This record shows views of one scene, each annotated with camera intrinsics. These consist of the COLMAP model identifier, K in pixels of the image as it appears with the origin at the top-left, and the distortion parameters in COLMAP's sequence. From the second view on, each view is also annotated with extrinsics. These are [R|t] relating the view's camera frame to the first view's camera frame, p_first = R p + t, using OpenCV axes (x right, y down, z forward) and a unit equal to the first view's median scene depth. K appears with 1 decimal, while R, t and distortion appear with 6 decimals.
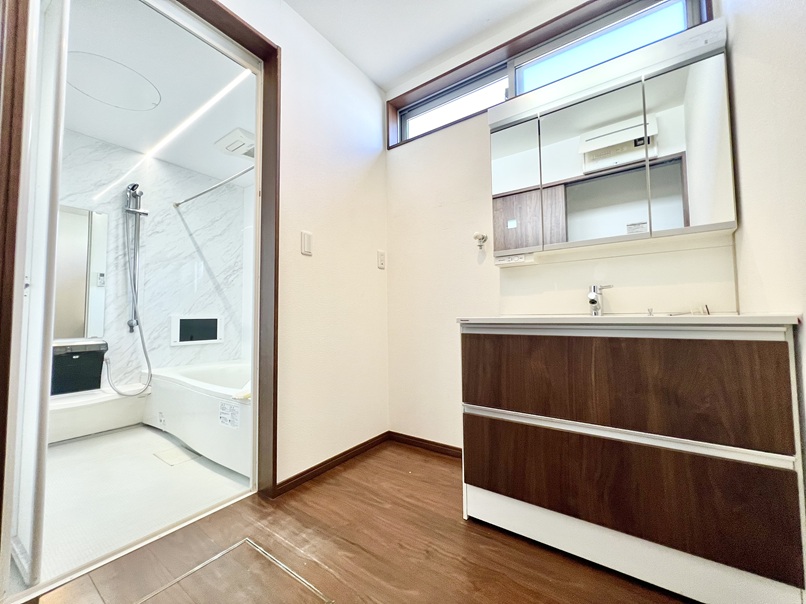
lens RADIAL K [[324.4, 0, 402.4], [0, 324.4, 300.9], [0, 0, 1]] dist [0.004038, 0.000123]
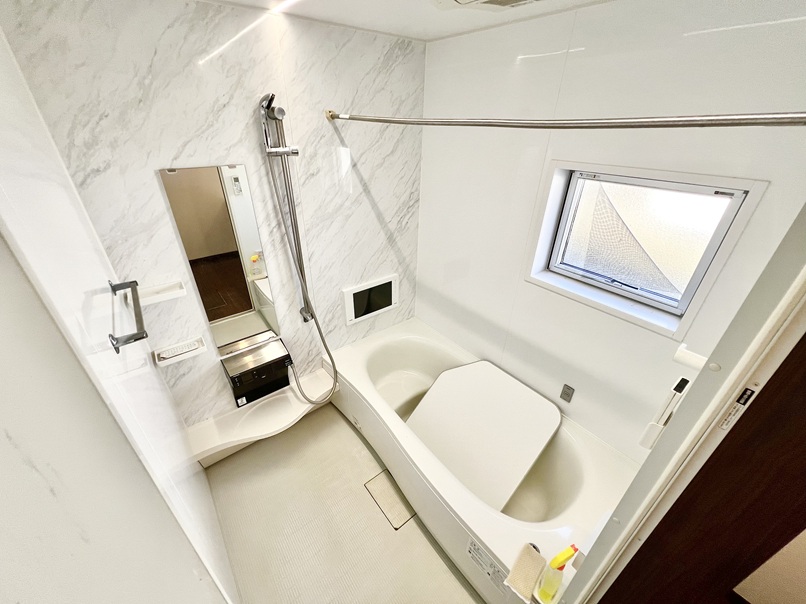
lens RADIAL K [[324.4, 0, 402.7], [0, 324.4, 301.1], [0, 0, 1]] dist [0.004038, 0.000123]
pose [[0.960401, 0.153453, -0.232555, -0.415392], [-0.006163, 0.846160, 0.532894, -0.336087], [0.278553, -0.510359, 0.813598, 0.435675]]
